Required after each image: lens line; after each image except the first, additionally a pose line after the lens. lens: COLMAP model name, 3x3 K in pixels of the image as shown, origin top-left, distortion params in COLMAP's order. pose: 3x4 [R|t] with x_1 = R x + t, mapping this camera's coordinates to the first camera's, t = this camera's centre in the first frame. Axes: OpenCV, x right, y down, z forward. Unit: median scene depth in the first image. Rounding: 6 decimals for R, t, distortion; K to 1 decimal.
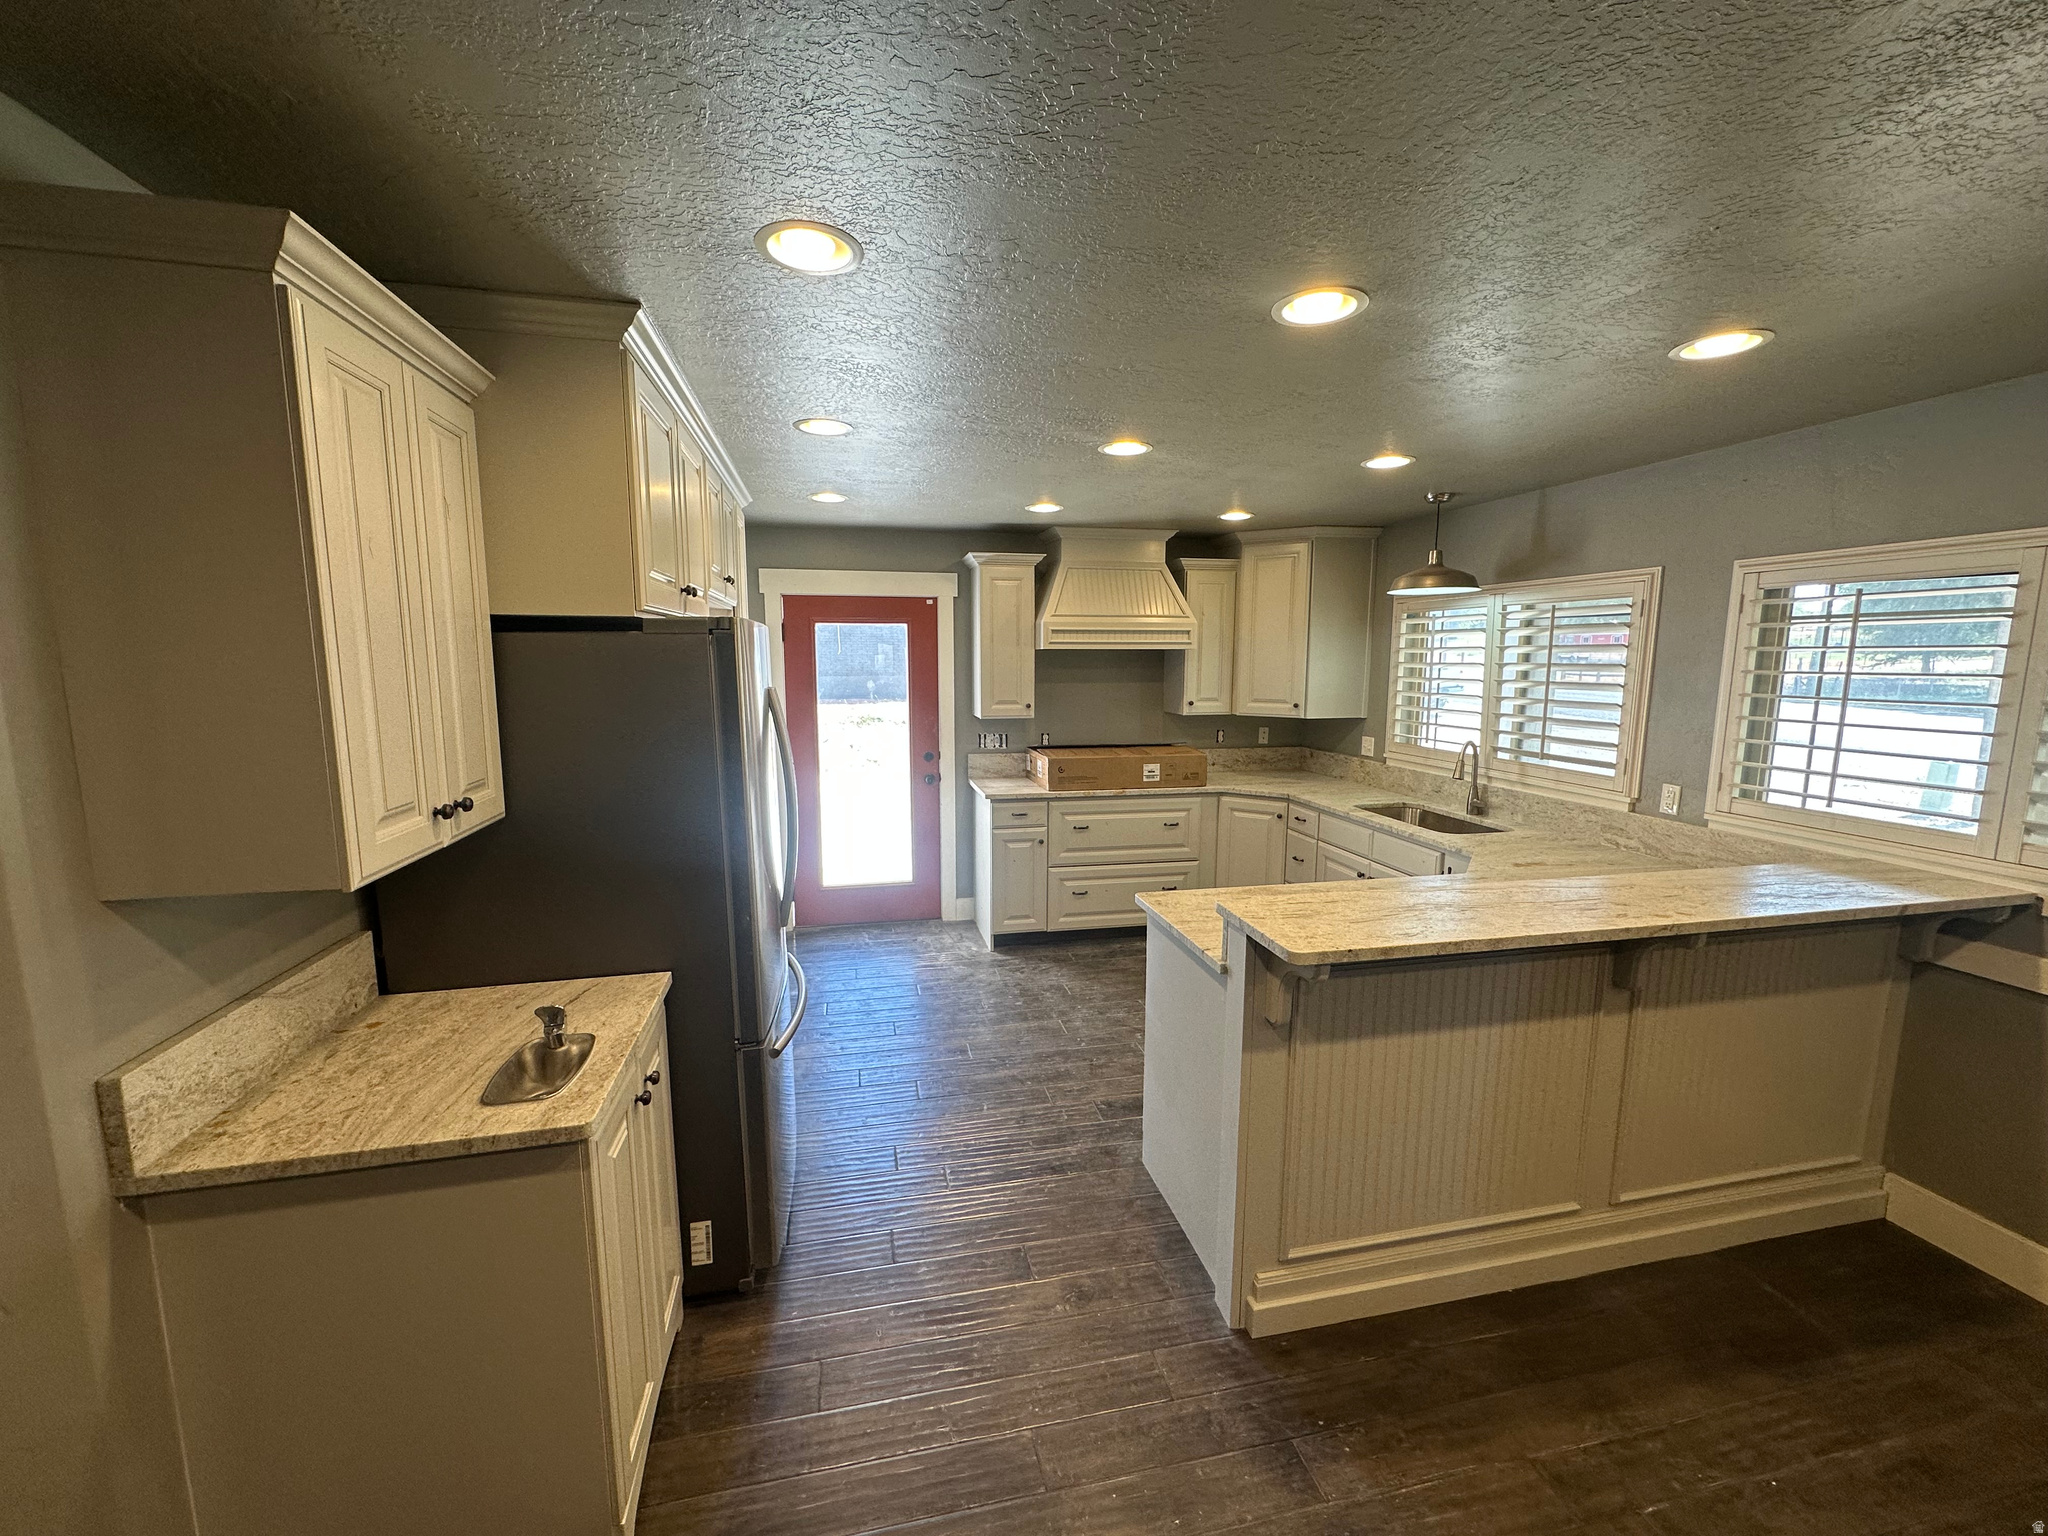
lens RADIAL K [[815.1, 0, 1025.6], [0, 815.1, 768.7], [0, 0, 1]] dist [-0.003851, -0.000507]
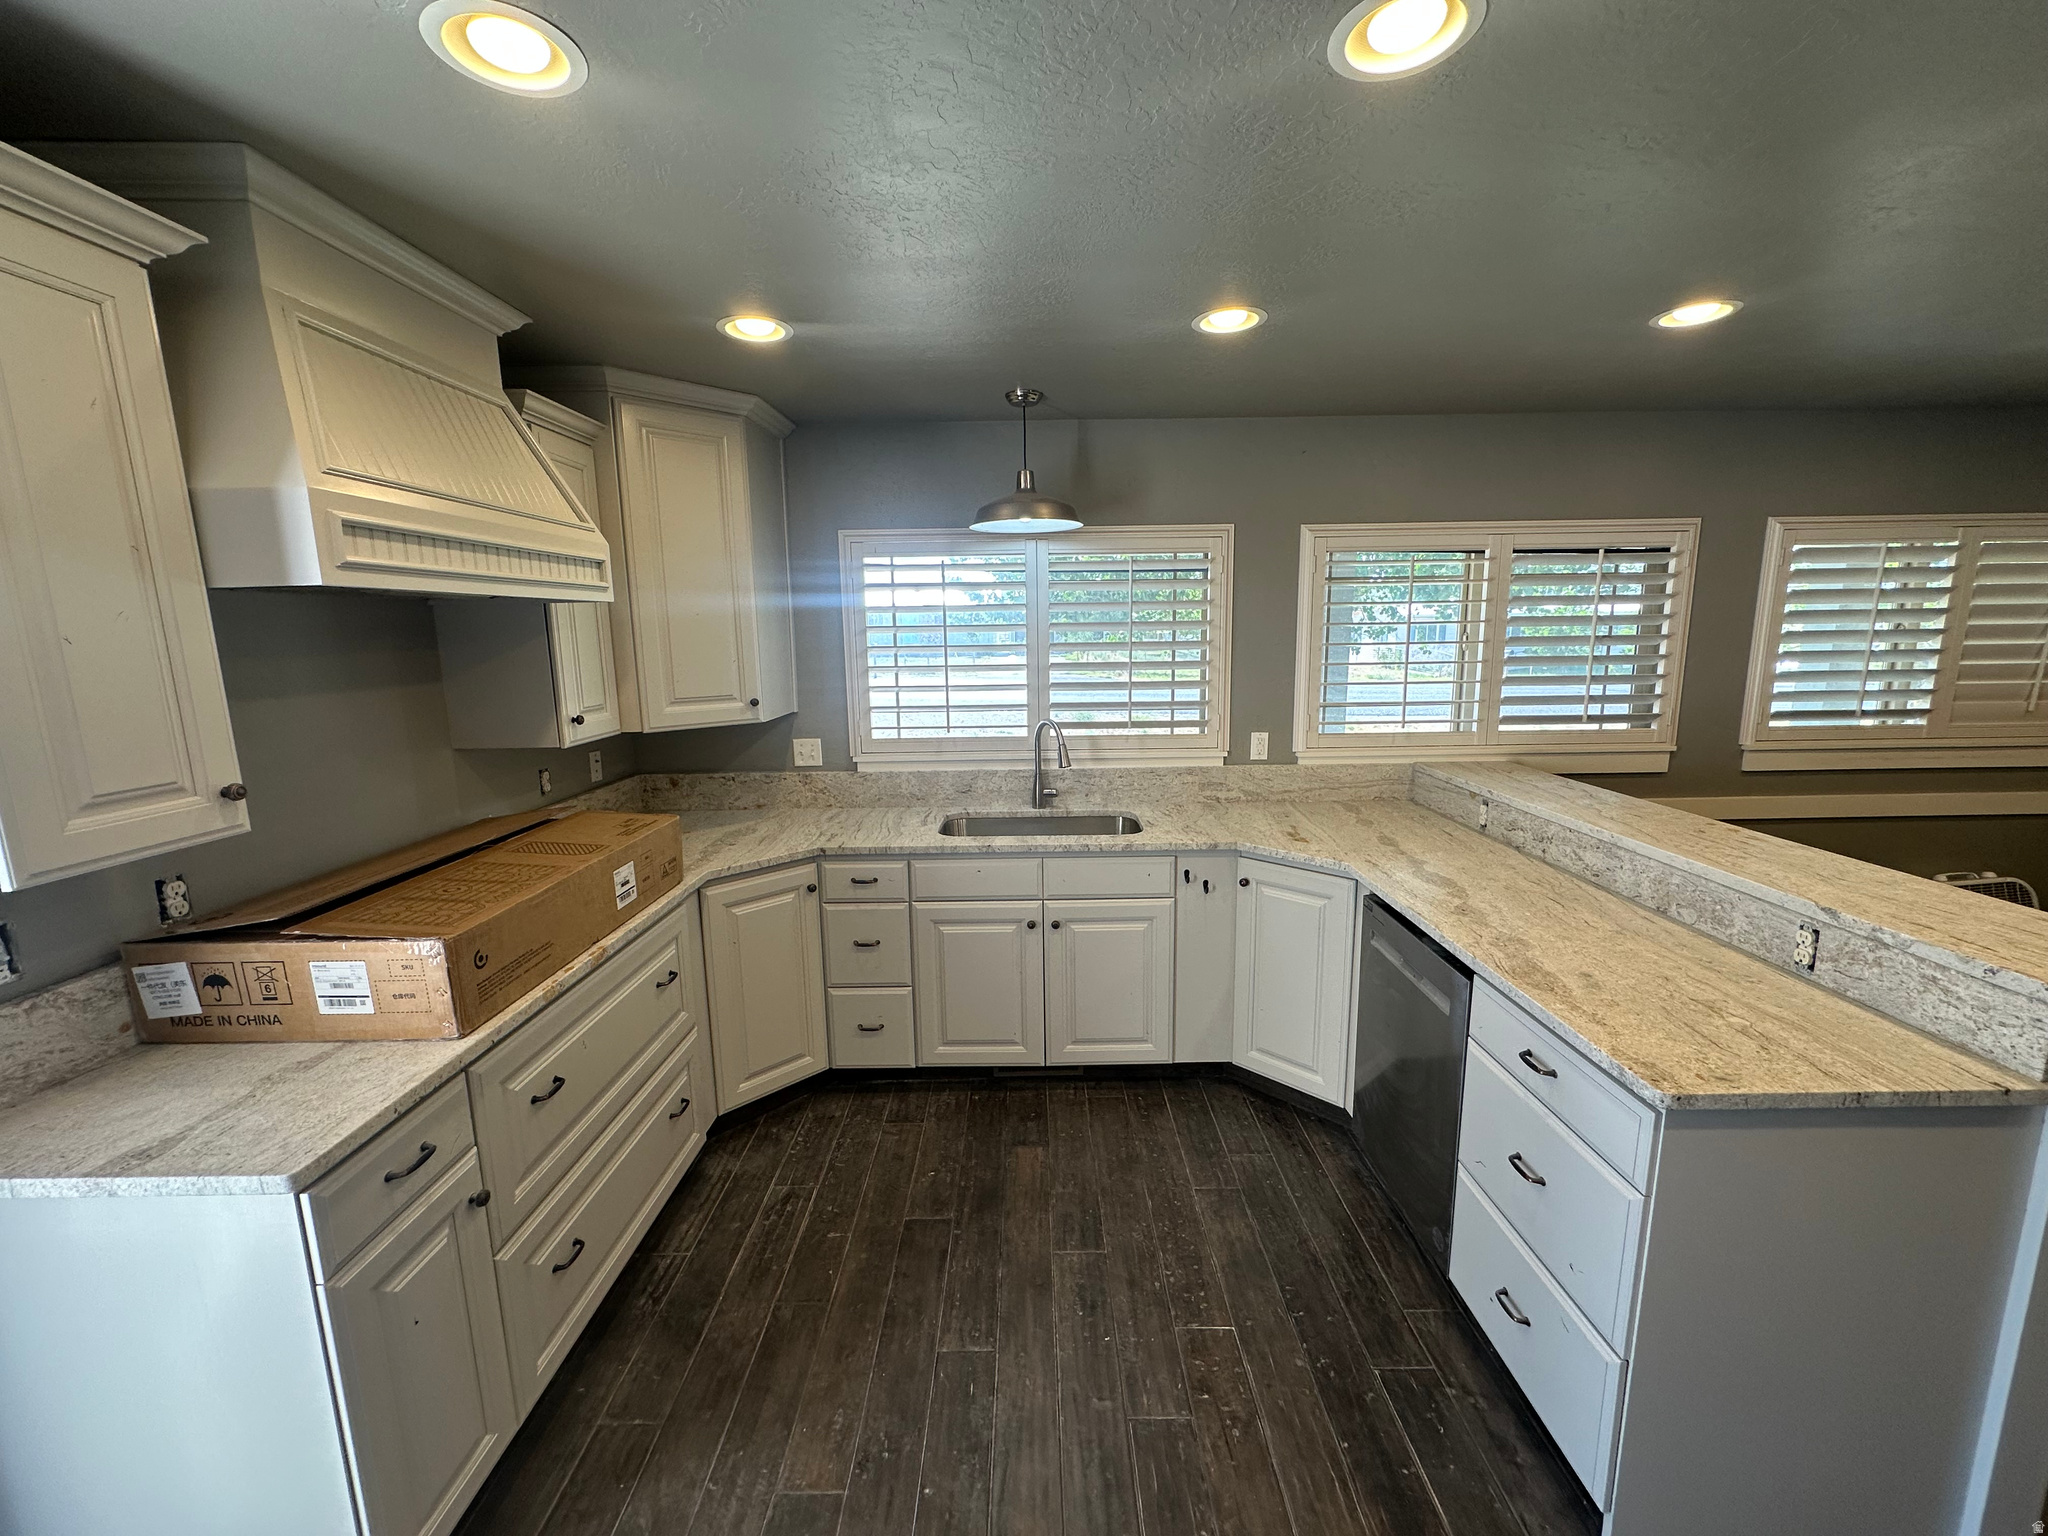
lens RADIAL K [[815.1, 0, 1032.5], [0, 815.1, 764.2], [0, 0, 1]] dist [-0.003851, -0.000507]
pose [[0.206344, -0.163617, 0.964703, -0.213462], [0.147688, 0.979833, 0.134594, -0.086728], [-0.967269, 0.114702, 0.226347, 0.705198]]
